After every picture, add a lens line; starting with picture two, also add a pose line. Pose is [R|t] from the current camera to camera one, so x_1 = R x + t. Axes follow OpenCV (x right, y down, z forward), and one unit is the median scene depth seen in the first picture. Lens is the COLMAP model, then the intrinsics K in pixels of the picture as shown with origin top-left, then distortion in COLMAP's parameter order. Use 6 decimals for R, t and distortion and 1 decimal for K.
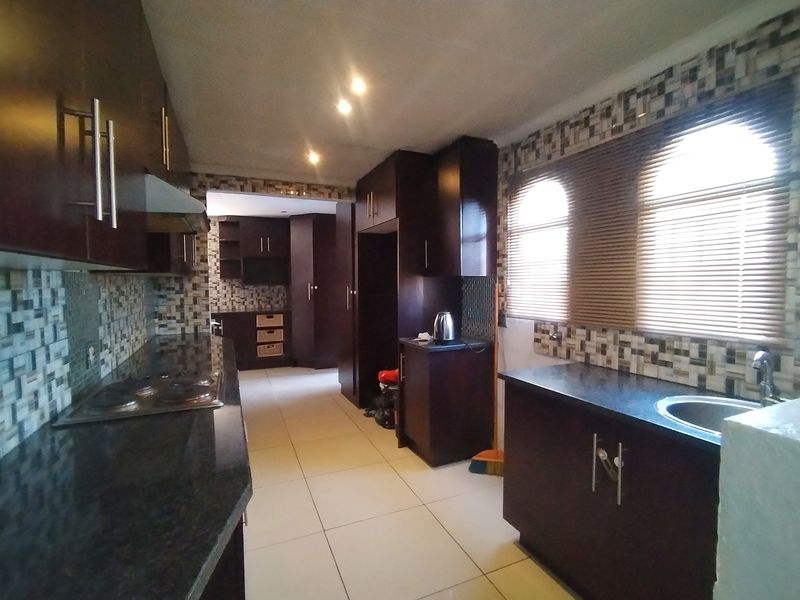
lens RADIAL K [[382.8, 0, 400.0], [0, 382.8, 300.0], [0, 0, 1]] dist [-0.001465, -0.000084]
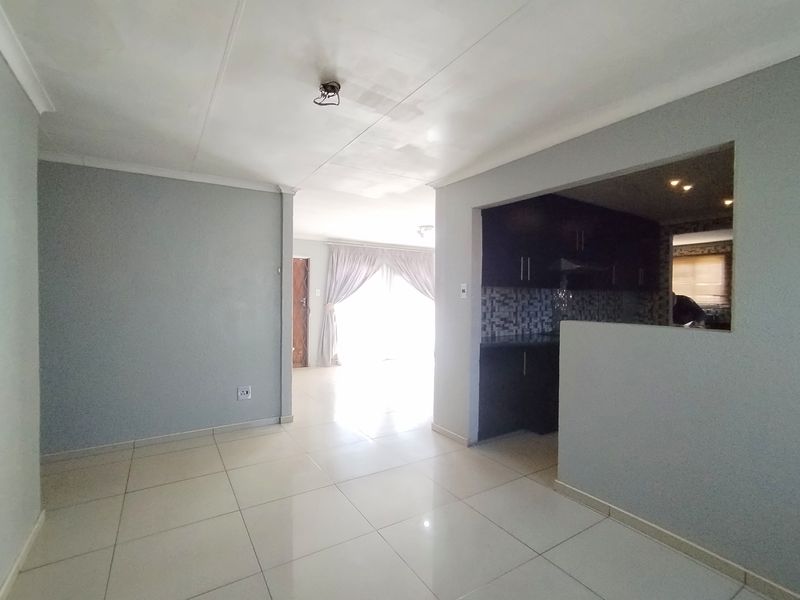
lens RADIAL K [[382.8, 0, 400.0], [0, 382.8, 300.0], [0, 0, 1]] dist [-0.001465, -0.000084]
pose [[0.147491, 0.014188, -0.988962, 1.034953], [-0.060373, 0.998162, 0.005316, 0.035720], [0.987219, 0.058923, 0.148076, -0.348661]]
